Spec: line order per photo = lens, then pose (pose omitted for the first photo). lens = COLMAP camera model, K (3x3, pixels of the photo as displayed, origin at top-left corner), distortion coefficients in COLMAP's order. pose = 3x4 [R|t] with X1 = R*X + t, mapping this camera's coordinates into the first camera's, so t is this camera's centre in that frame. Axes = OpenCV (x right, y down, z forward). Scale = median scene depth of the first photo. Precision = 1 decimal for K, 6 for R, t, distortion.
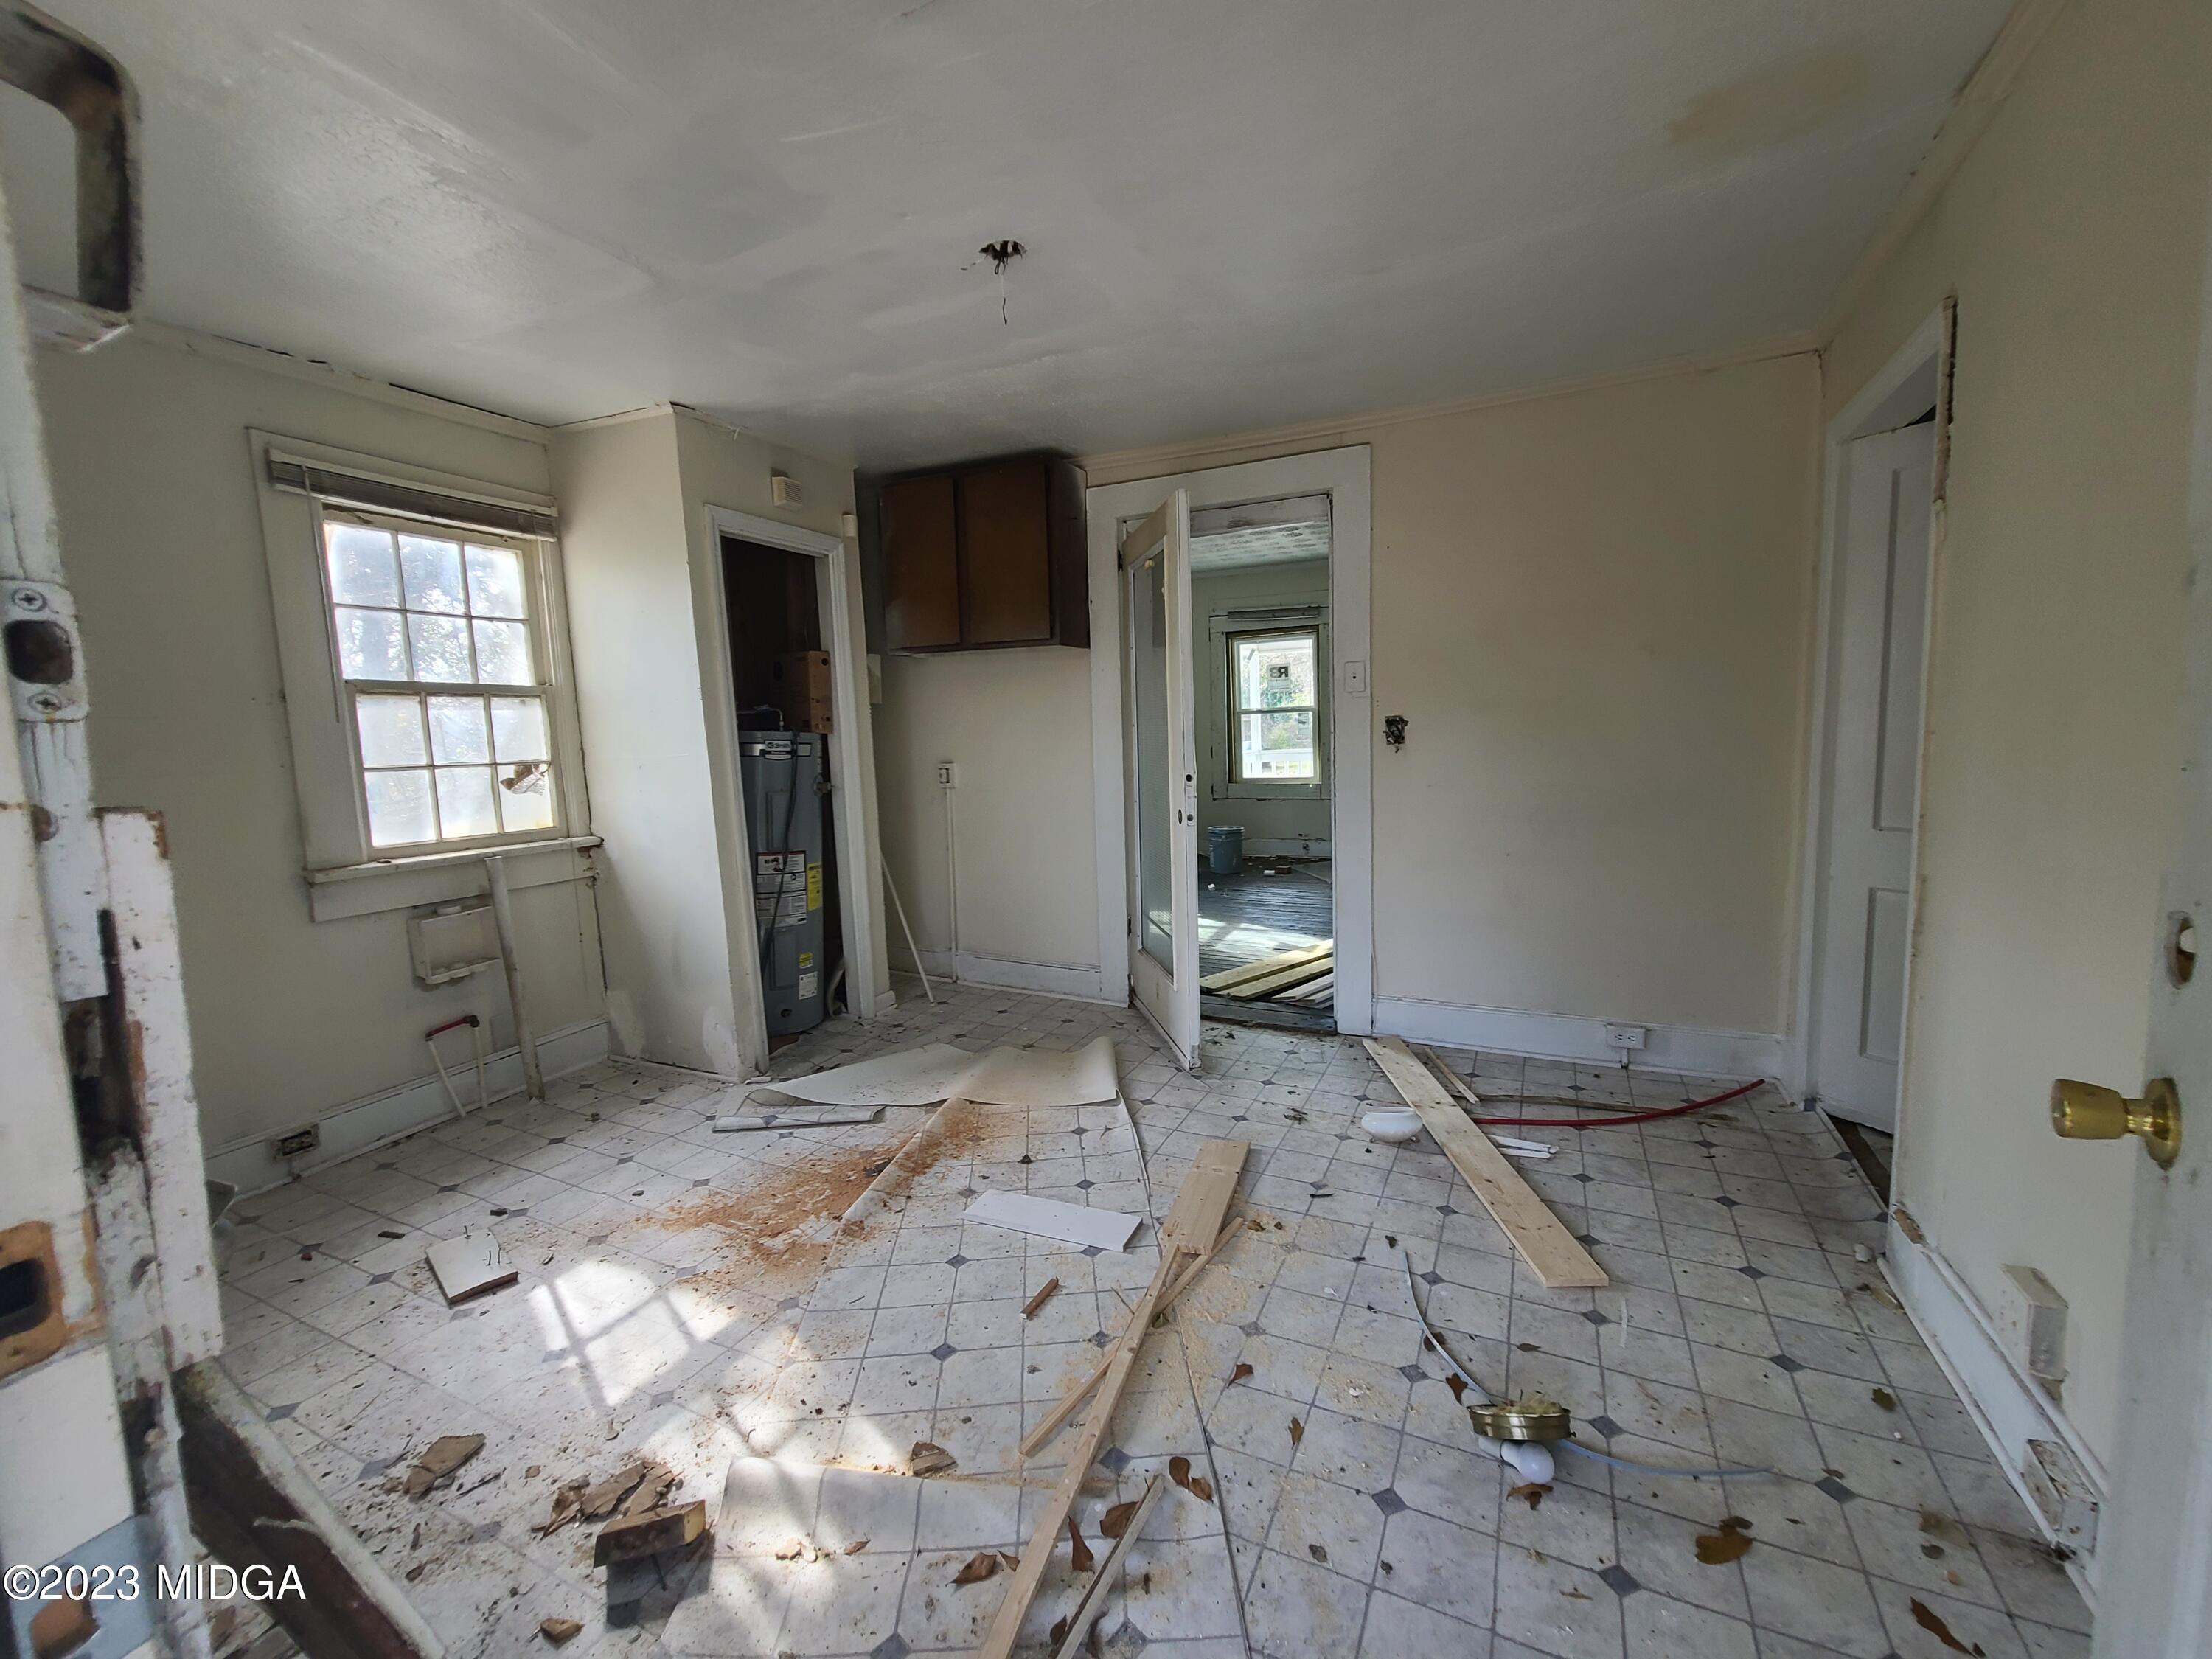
lens RADIAL K [[908.5, 0, 1102.4], [0, 908.5, 829.0], [0, 0, 1]] dist [0.000914, 0.000049]
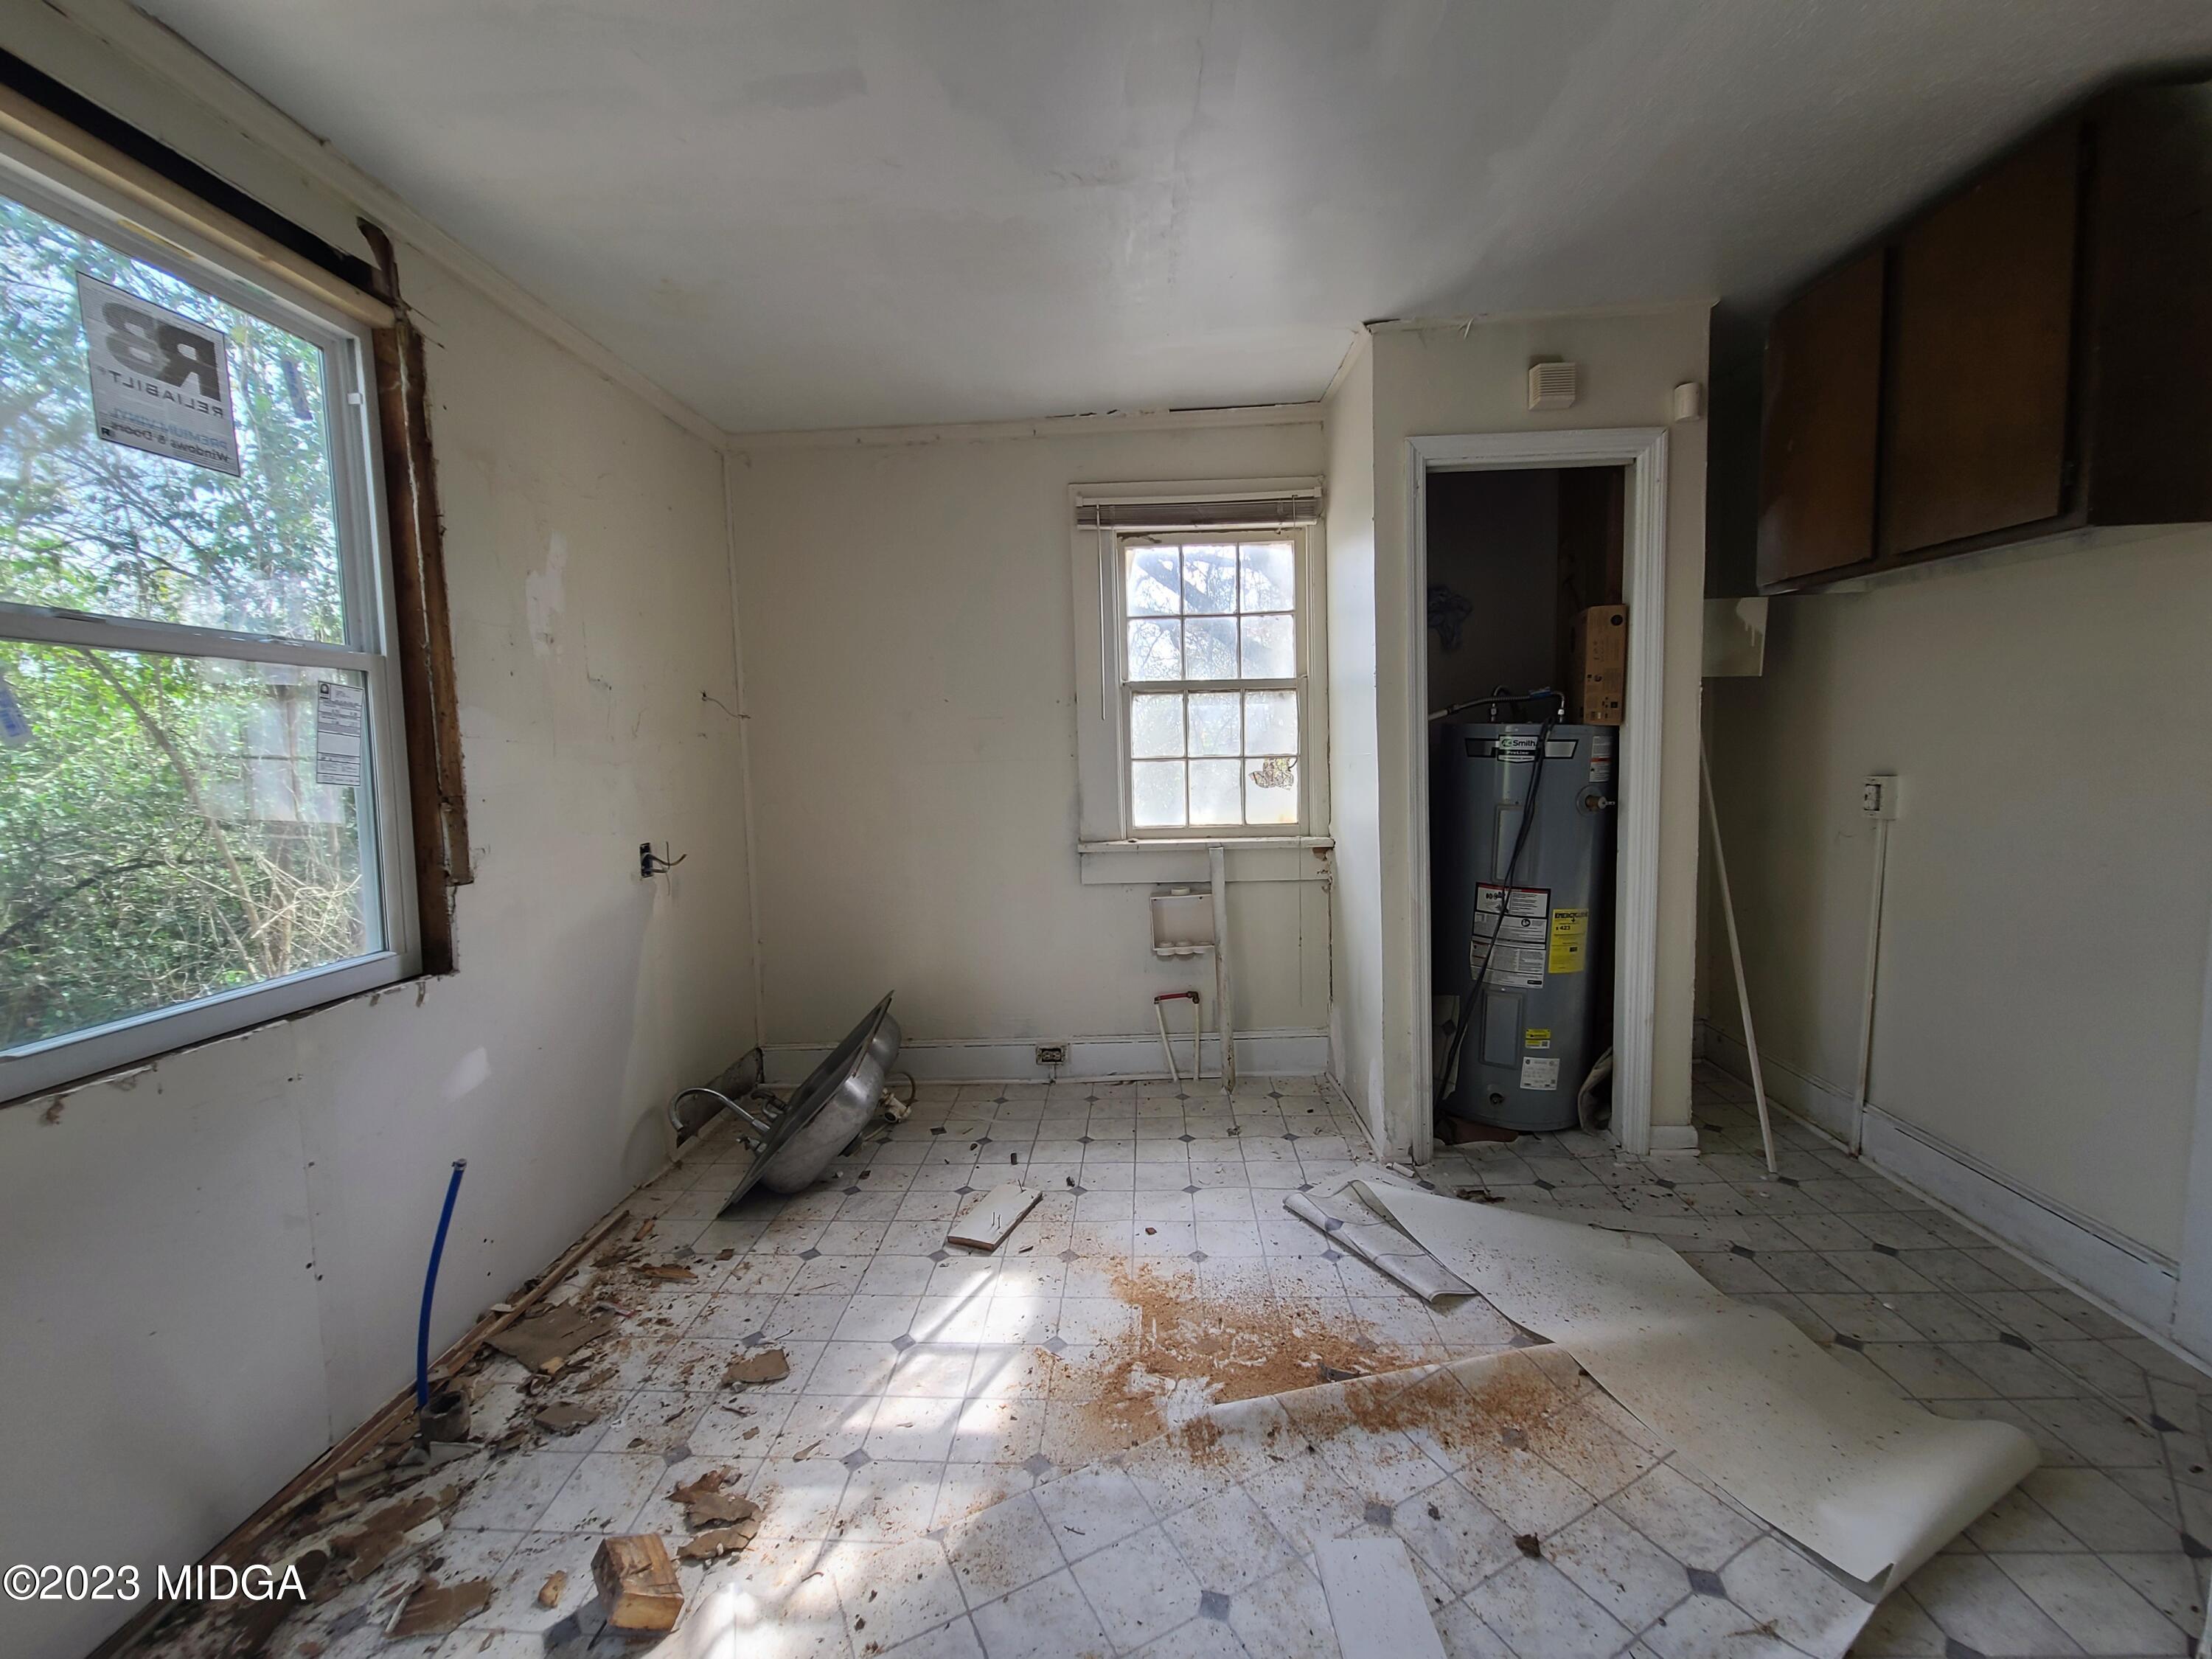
lens RADIAL K [[908.5, 0, 1102.4], [0, 908.5, 829.0], [0, 0, 1]] dist [0.000914, 0.000049]
pose [[0.394149, 0.104178, -0.913123, 0.220193], [-0.086040, 0.993374, 0.076195, -0.057445], [0.915010, 0.048532, 0.400501, 0.464292]]
